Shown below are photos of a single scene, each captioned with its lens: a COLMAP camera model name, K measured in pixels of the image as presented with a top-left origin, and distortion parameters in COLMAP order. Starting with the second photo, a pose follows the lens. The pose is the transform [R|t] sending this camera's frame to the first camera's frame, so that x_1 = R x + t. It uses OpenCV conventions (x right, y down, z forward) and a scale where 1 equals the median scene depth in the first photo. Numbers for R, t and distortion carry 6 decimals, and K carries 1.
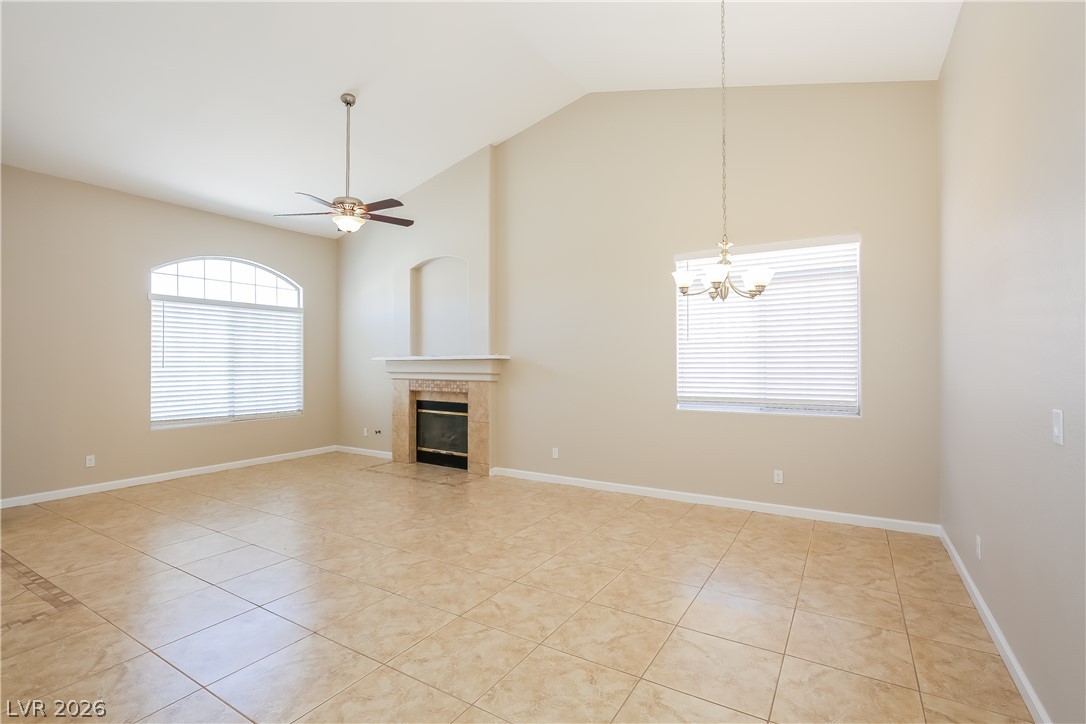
lens RADIAL K [[483.3, 0, 543.0], [0, 483.3, 362.0], [0, 0, 1]] dist [-0.017120, 0.006005]
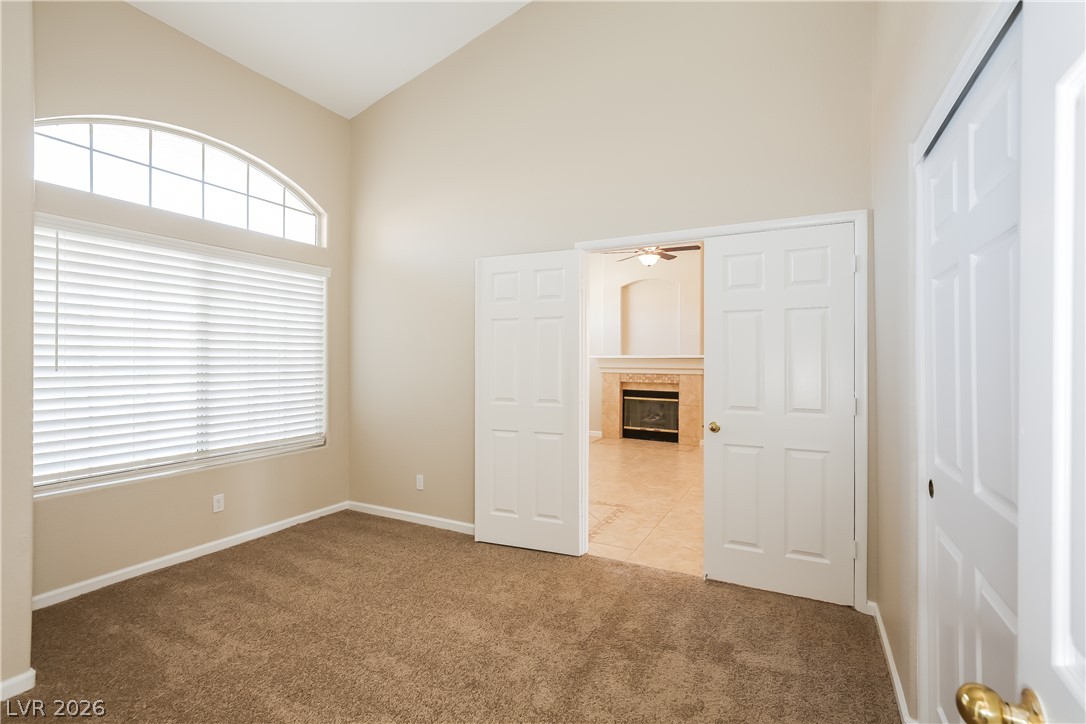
lens RADIAL K [[483.3, 0, 543.0], [0, 483.3, 362.0], [0, 0, 1]] dist [-0.017120, 0.006005]
pose [[0.998912, 0.003299, 0.046516, -0.600514], [-0.003610, 0.999972, 0.006586, -0.001796], [-0.046493, -0.006747, 0.998896, -0.296291]]
